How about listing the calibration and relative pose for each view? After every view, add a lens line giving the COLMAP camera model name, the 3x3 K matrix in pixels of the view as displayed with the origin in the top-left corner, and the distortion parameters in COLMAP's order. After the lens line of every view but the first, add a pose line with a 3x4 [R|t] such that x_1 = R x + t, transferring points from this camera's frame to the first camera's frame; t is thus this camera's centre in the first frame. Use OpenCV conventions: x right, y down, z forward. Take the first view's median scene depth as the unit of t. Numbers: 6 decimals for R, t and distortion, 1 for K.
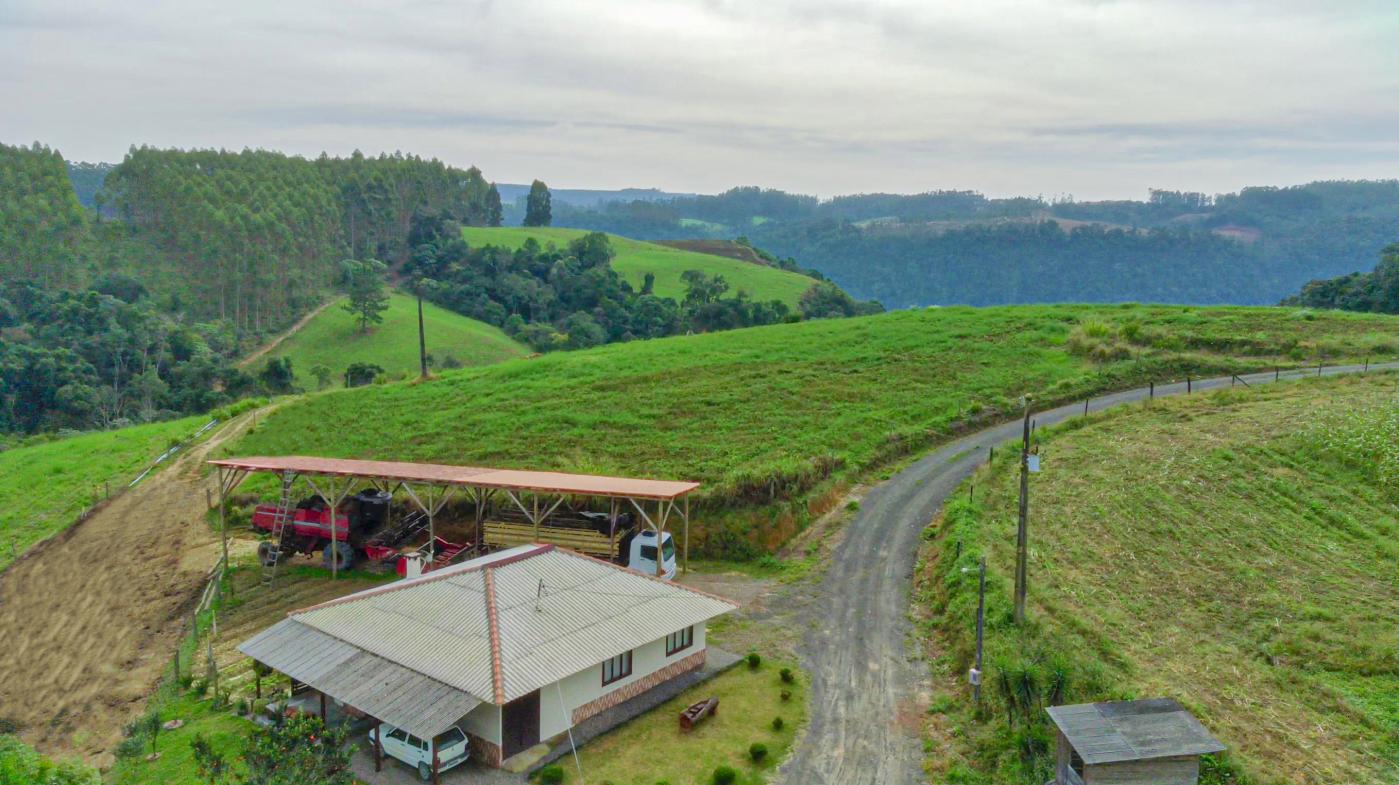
lens RADIAL K [[1074.3, 0, 687.8], [0, 1074.3, 399.8], [0, 0, 1]] dist [0.034132, -0.063063]
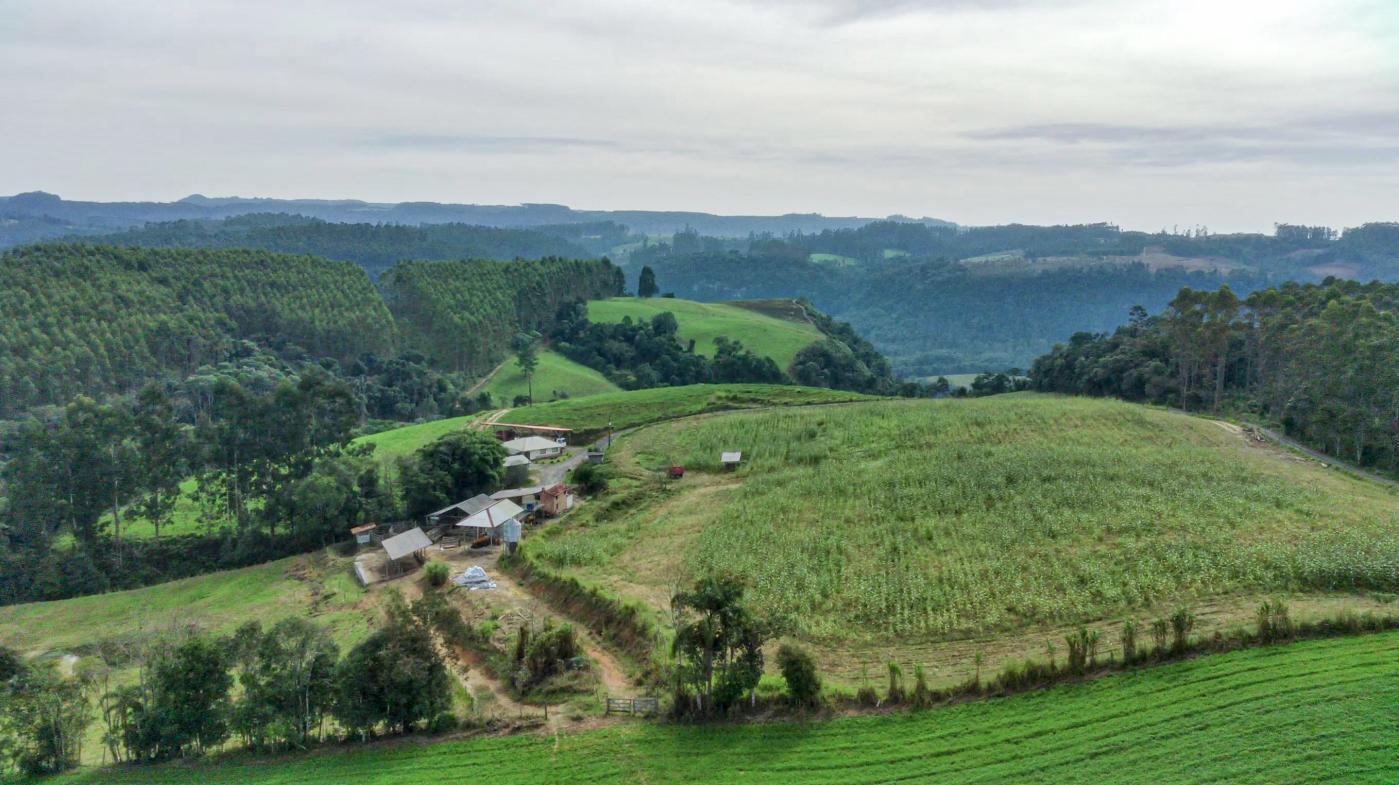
lens RADIAL K [[1074.3, 0, 702.7], [0, 1074.3, 388.3], [0, 0, 1]] dist [0.034132, -0.063063]
pose [[0.989435, 0.015136, -0.144188, 0.274190], [-0.018897, 0.999515, -0.024753, -0.000635], [0.143743, 0.027216, 0.989241, -0.806292]]
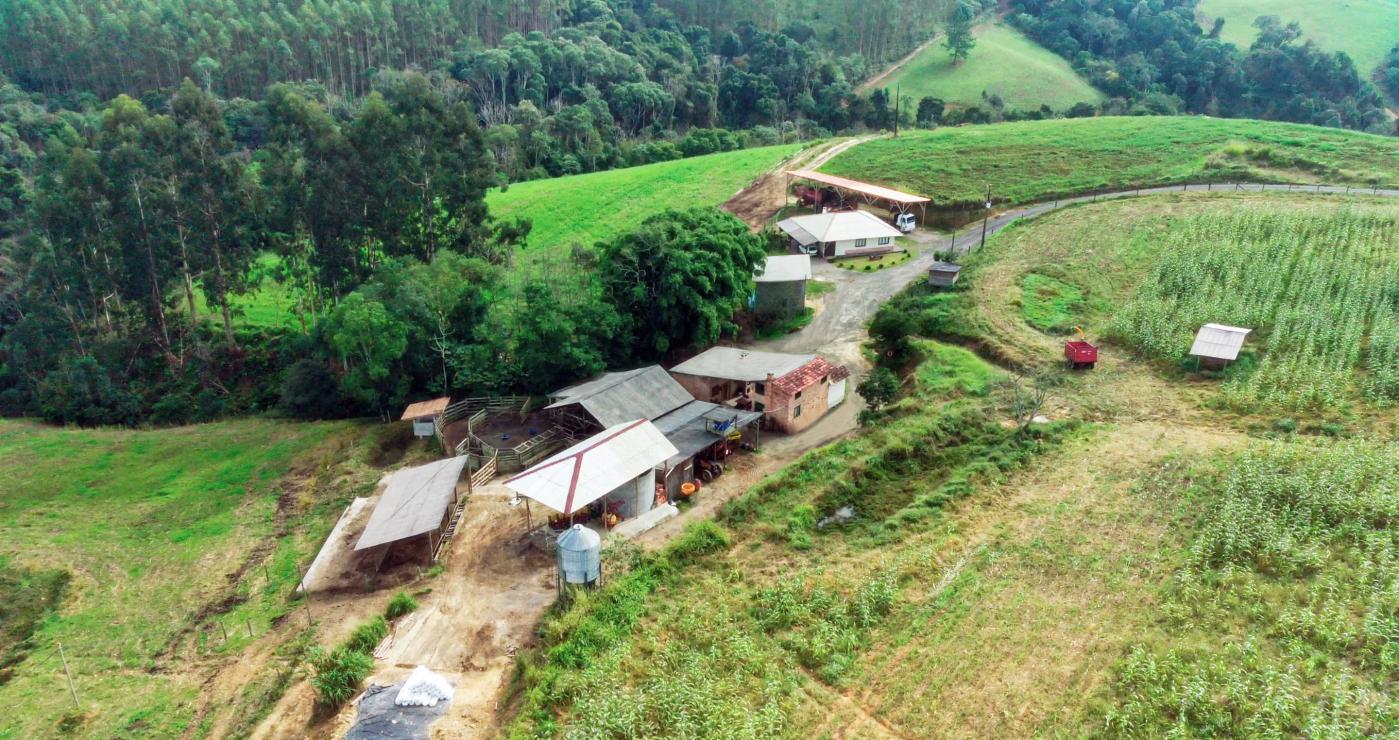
lens RADIAL K [[1077.3, 0, 698.2], [0, 1077.3, 378.7], [0, 0, 1]] dist [0.025419, -0.044748]
pose [[0.827183, 0.226701, -0.514175, 0.220837], [-0.080722, 0.953458, 0.290520, -0.051924], [0.556105, -0.198808, 0.806984, -0.362352]]
